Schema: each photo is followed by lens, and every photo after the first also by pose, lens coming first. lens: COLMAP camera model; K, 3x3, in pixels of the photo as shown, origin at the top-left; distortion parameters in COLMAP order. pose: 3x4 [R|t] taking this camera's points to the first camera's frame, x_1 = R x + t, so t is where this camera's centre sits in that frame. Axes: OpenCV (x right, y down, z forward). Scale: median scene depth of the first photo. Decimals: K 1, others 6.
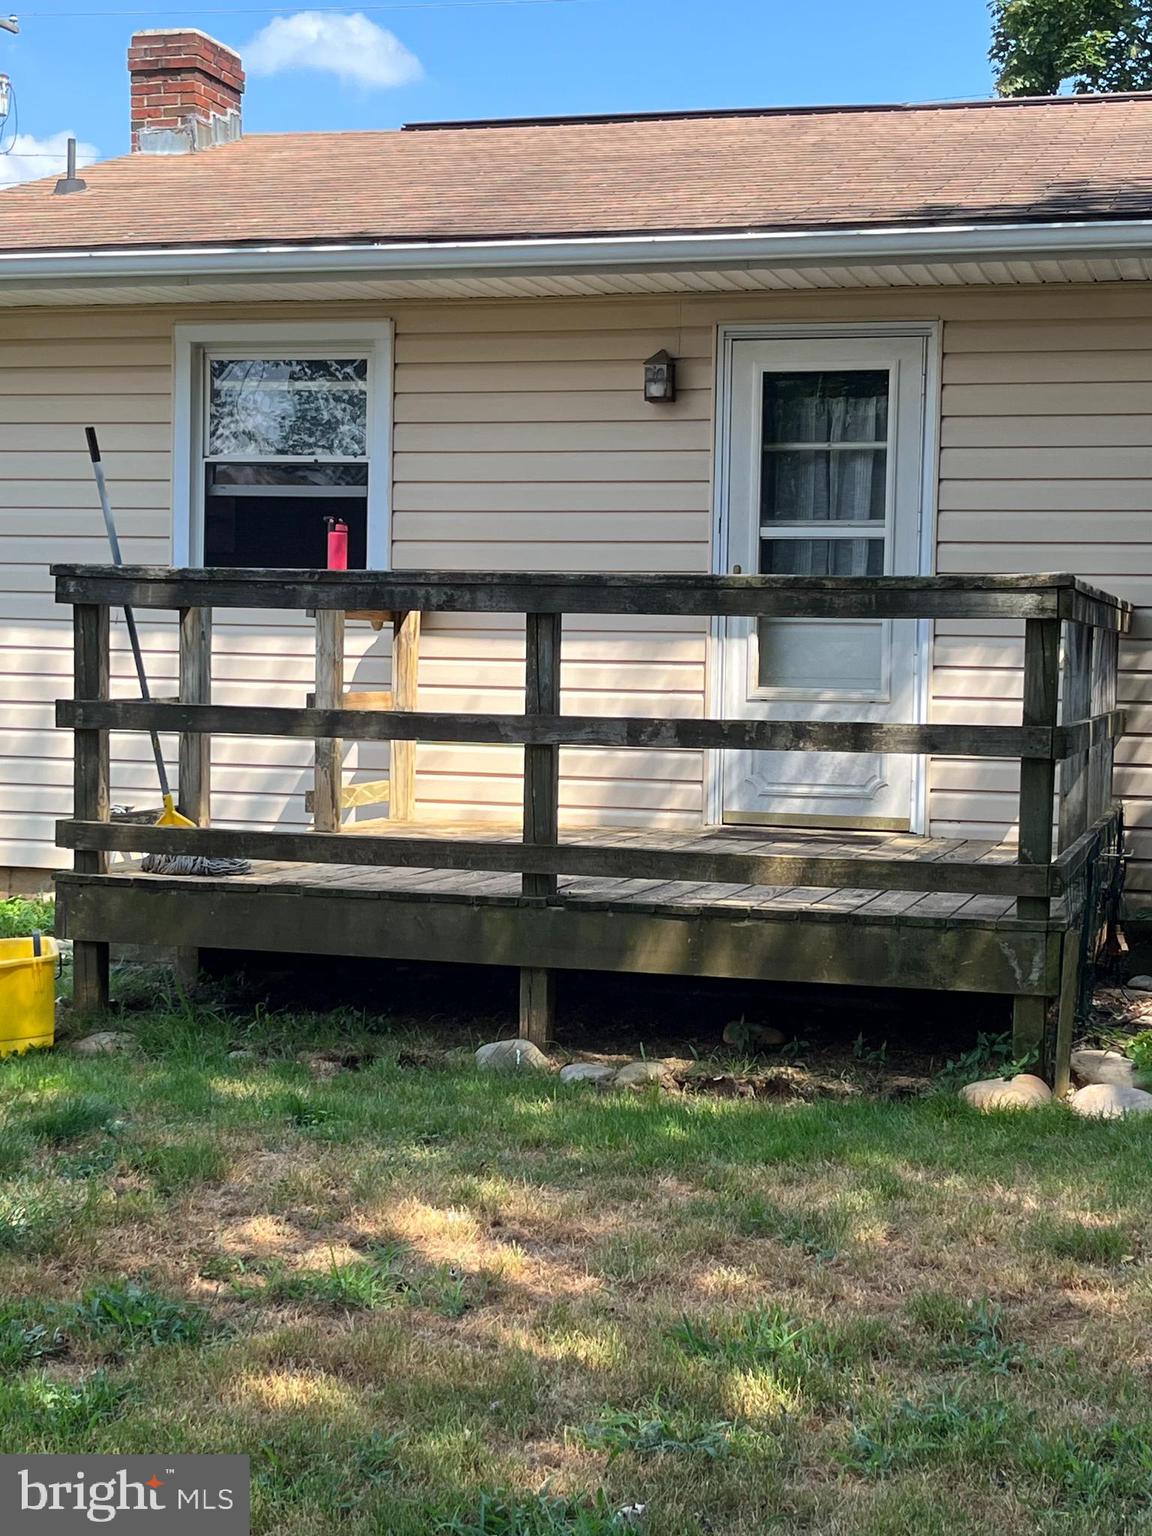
lens RADIAL K [[2353.8, 0, 575.1], [0, 2353.8, 763.7], [0, 0, 1]] dist [0.048484, 0.000000]
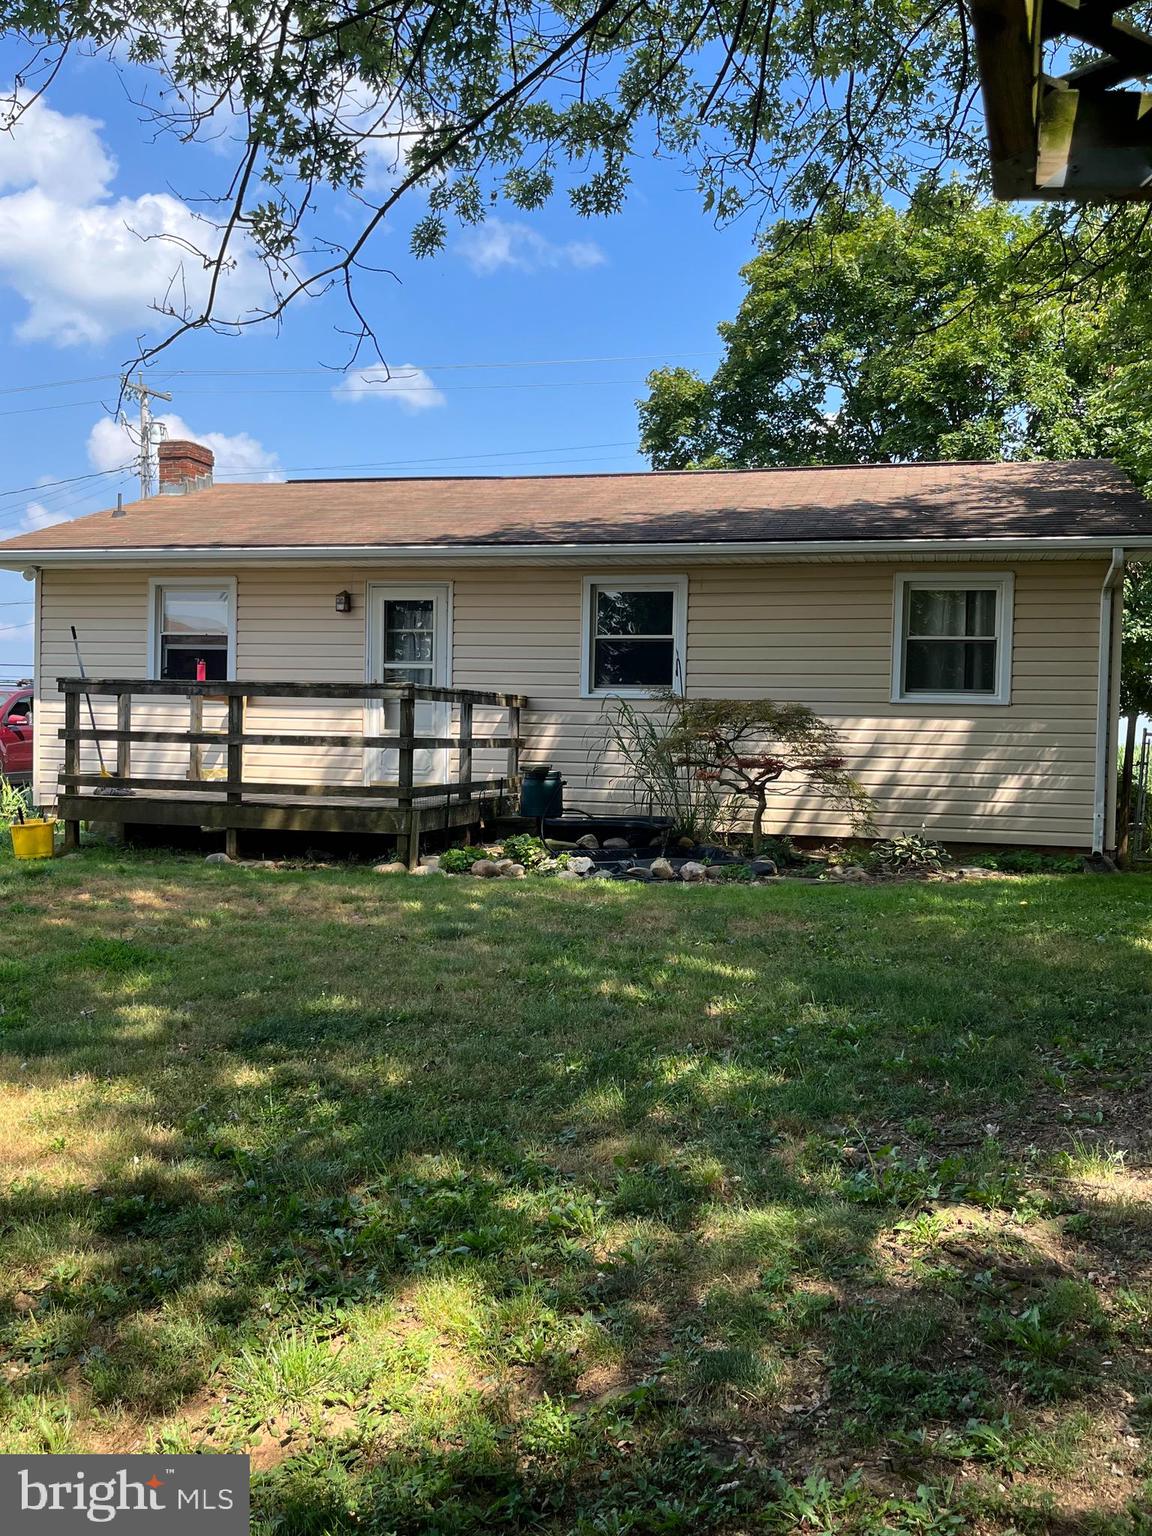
lens RADIAL K [[1330.1, 0, 577.1], [0, 1330.1, 775.4], [0, 0, 1]] dist [0.007962, -0.003902]
pose [[0.999239, 0.002084, 0.038958, 0.238752], [-0.001631, 0.999931, -0.011634, 0.032838], [-0.038979, 0.011561, 0.999173, -0.406002]]
